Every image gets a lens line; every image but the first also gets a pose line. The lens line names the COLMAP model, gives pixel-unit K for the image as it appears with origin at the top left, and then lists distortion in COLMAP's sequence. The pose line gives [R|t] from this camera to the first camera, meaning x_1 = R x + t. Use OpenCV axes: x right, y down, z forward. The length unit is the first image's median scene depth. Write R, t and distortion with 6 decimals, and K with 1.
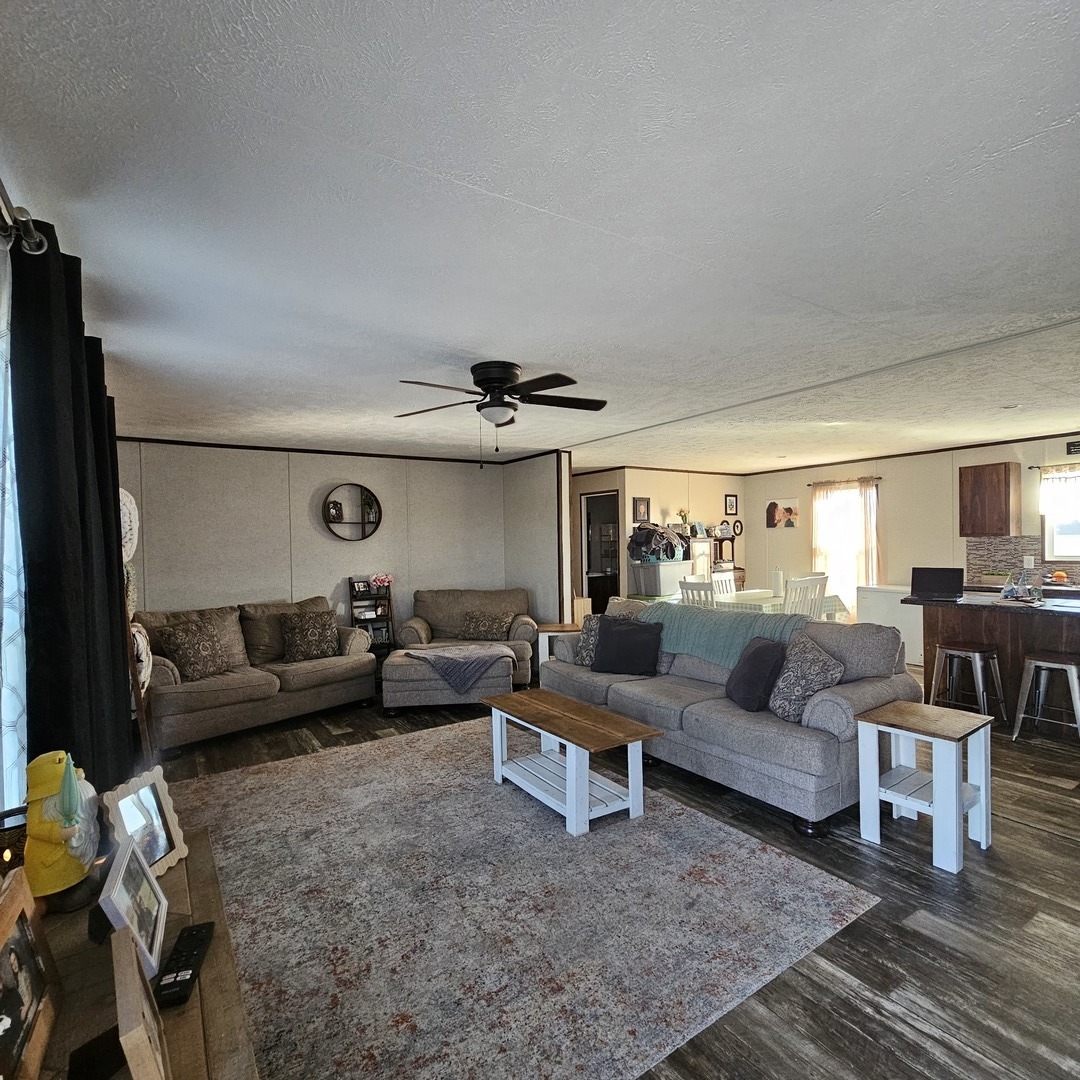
lens RADIAL K [[586.6, 0, 537.3], [0, 586.6, 548.4], [0, 0, 1]] dist [-0.003033, 0.000755]
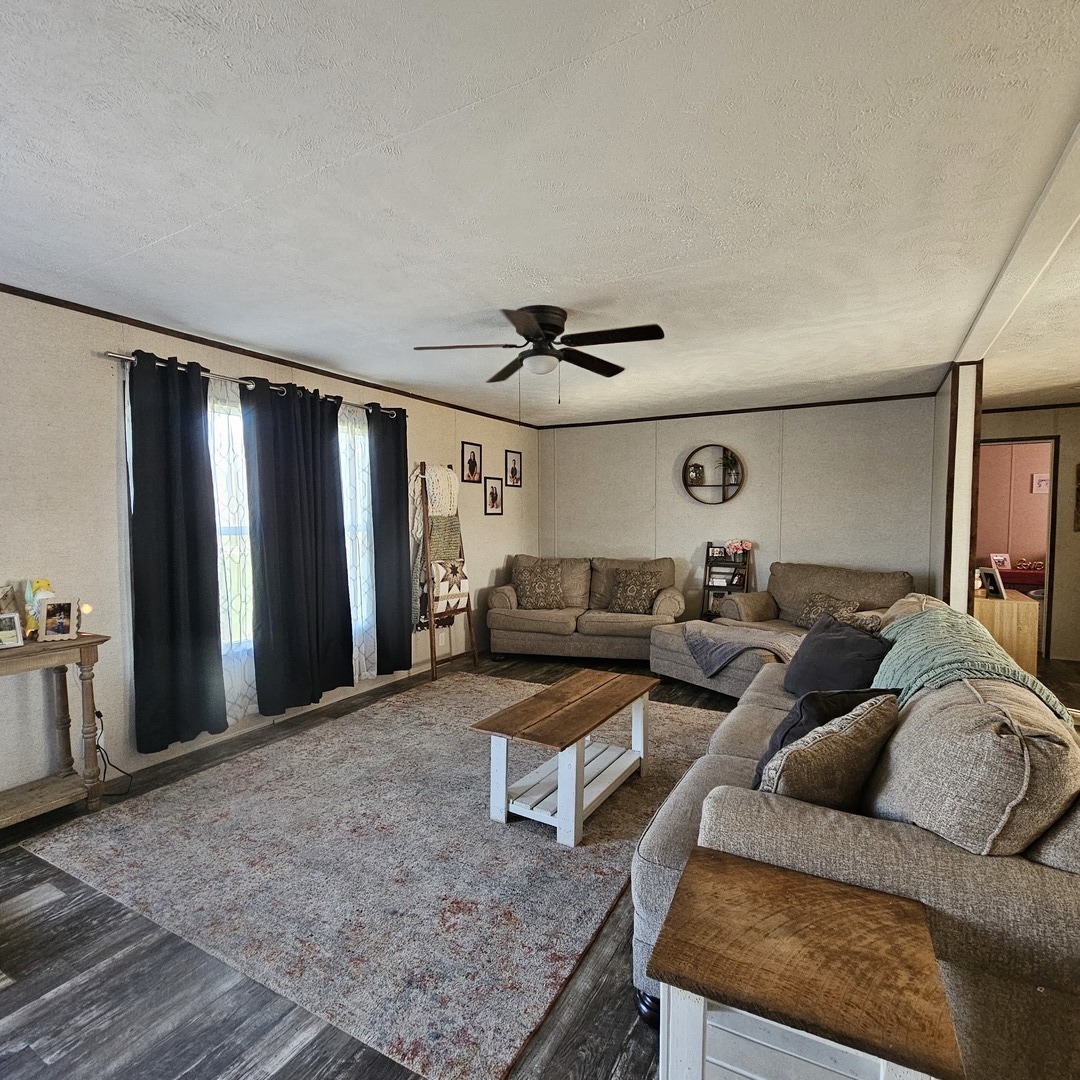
lens RADIAL K [[587.6, 0, 535.3], [0, 587.6, 546.0], [0, 0, 1]] dist [-0.001805, 0.002346]
pose [[0.459156, 0.065717, -0.885922, 0.548310], [-0.020108, 0.997773, 0.063593, 0.000219], [0.888128, -0.011385, 0.459455, 0.393188]]
